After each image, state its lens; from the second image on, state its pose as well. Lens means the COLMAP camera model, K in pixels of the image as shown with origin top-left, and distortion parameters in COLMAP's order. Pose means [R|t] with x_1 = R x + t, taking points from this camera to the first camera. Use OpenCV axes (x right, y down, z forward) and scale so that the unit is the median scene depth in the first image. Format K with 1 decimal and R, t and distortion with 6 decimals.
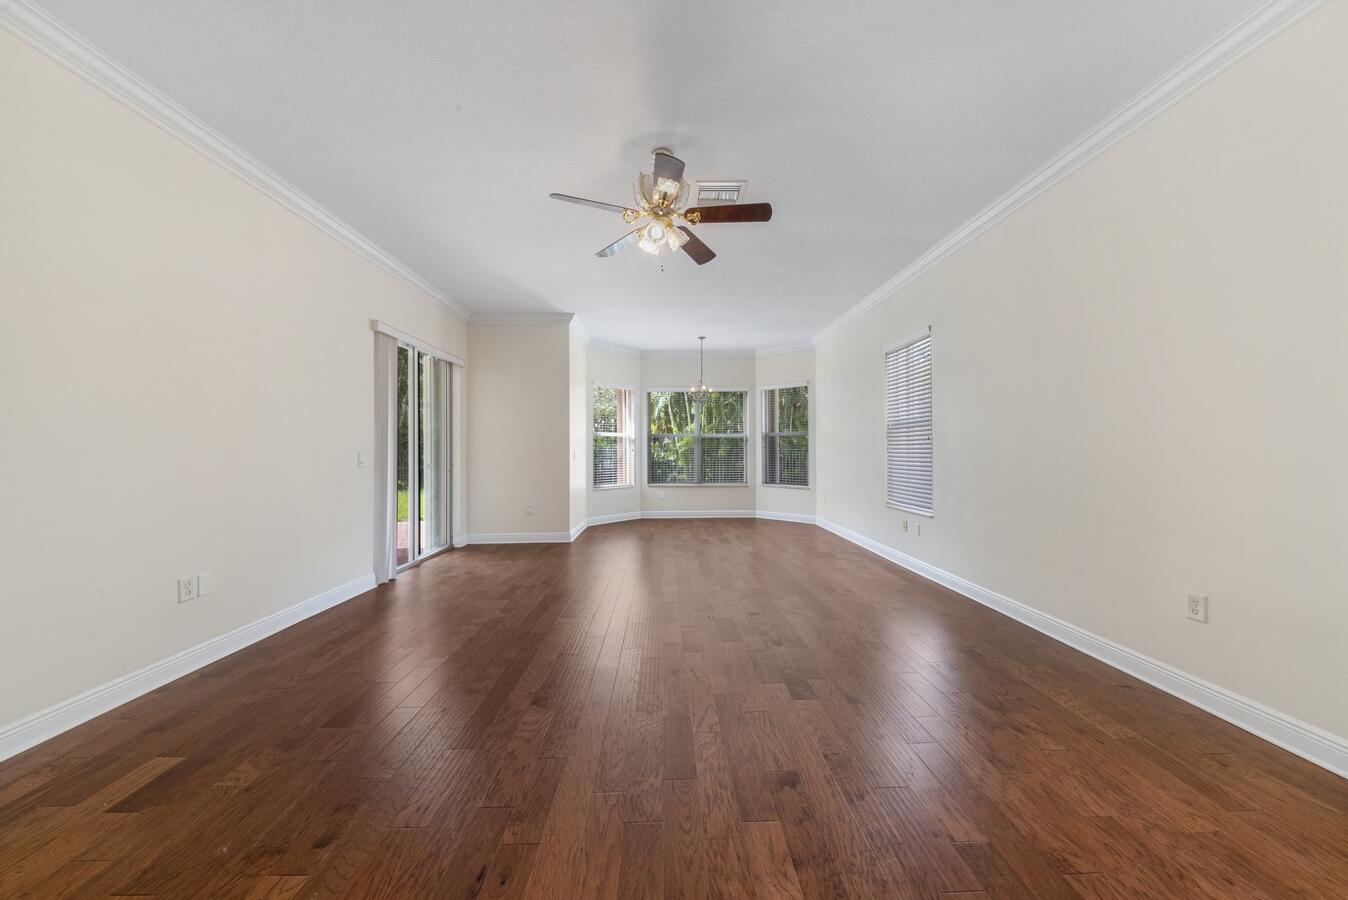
lens RADIAL K [[477.0, 0, 674.2], [0, 477.0, 450.7], [0, 0, 1]] dist [0.017168, -0.009677]
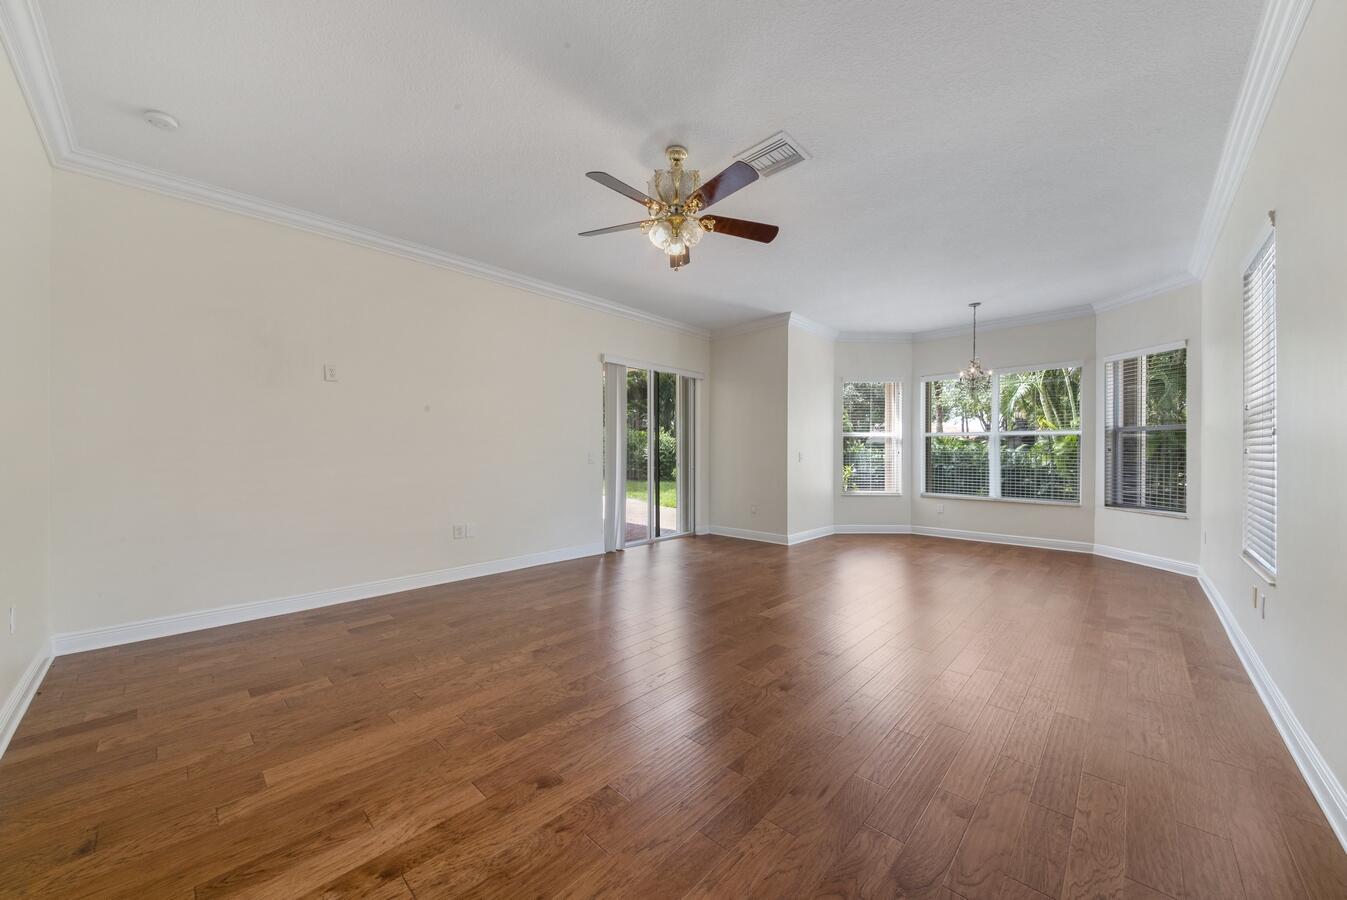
lens RADIAL K [[482.5, 0, 677.3], [0, 482.5, 455.9], [0, 0, 1]] dist [0.047847, -0.032906]
pose [[0.707797, 0.008505, -0.706365, 0.274557], [-0.005205, 0.999963, 0.006825, 0.001011], [0.706397, -0.001154, 0.707815, 0.114227]]
